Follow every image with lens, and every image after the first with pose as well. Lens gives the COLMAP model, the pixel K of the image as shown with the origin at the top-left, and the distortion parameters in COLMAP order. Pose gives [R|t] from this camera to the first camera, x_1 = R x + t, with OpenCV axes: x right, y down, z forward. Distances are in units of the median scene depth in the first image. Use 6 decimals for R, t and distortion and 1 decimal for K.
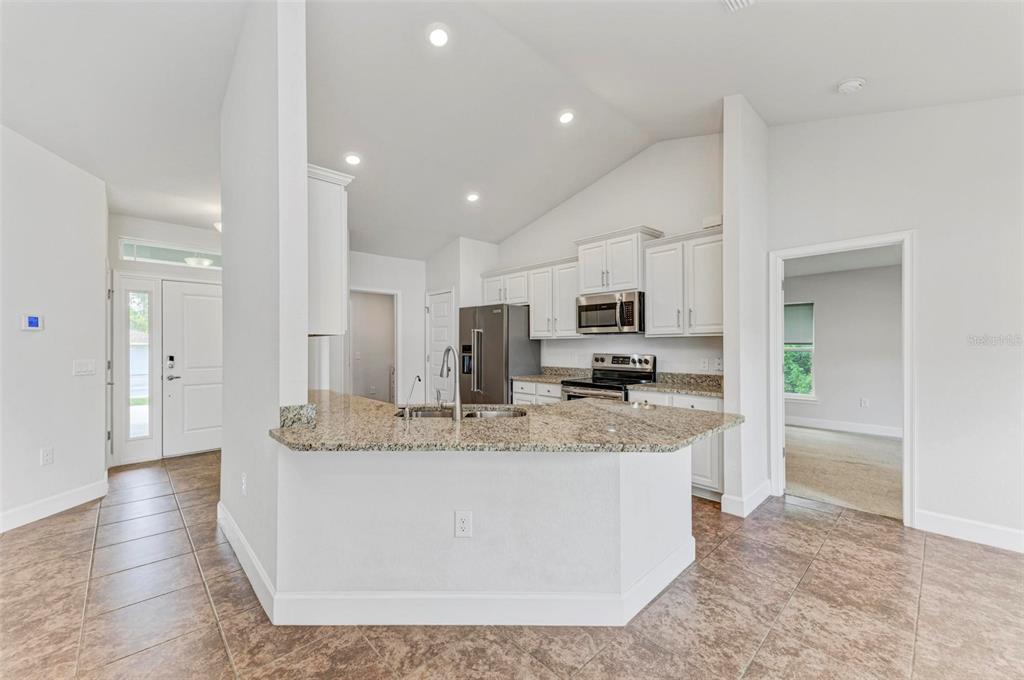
lens RADIAL K [[404.1, 0, 512.0], [0, 404.1, 340.0], [0, 0, 1]] dist [0.016009, -0.004458]
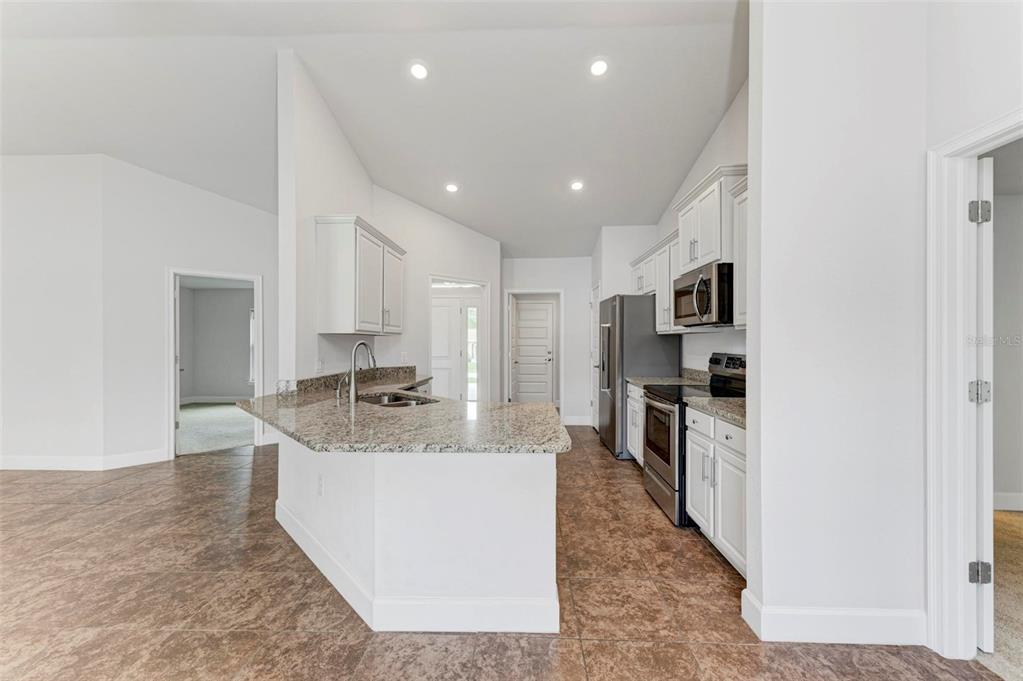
lens RADIAL K [[403.7, 0, 511.5], [0, 403.7, 340.5], [0, 0, 1]] dist [0.016009, -0.004458]
pose [[0.709779, -0.000718, -0.704425, 0.998290], [-0.006573, 0.999949, -0.007643, 0.033703], [0.704394, 0.010055, 0.709738, 0.474955]]
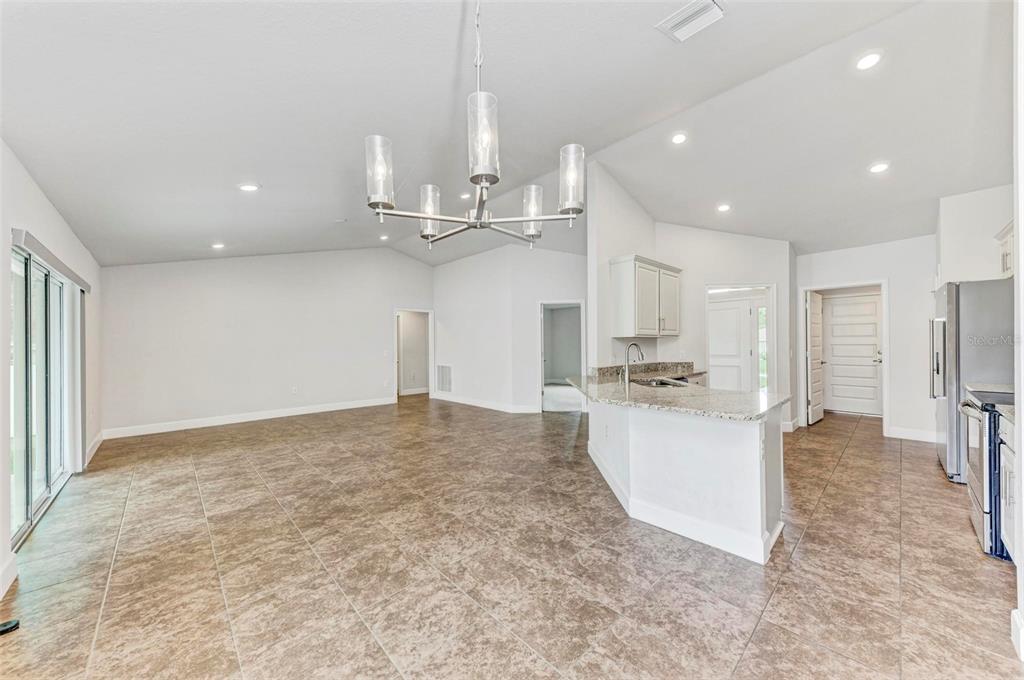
lens RADIAL K [[356.9, 0, 508.8], [0, 356.9, 343.5], [0, 0, 1]] dist [0.000609, 0.000032]
pose [[-0.001007, -0.000048, -0.999999, 1.416781], [0.002647, 0.999996, -0.000050, 0.032594], [0.999996, -0.002647, -0.001007, 0.463405]]
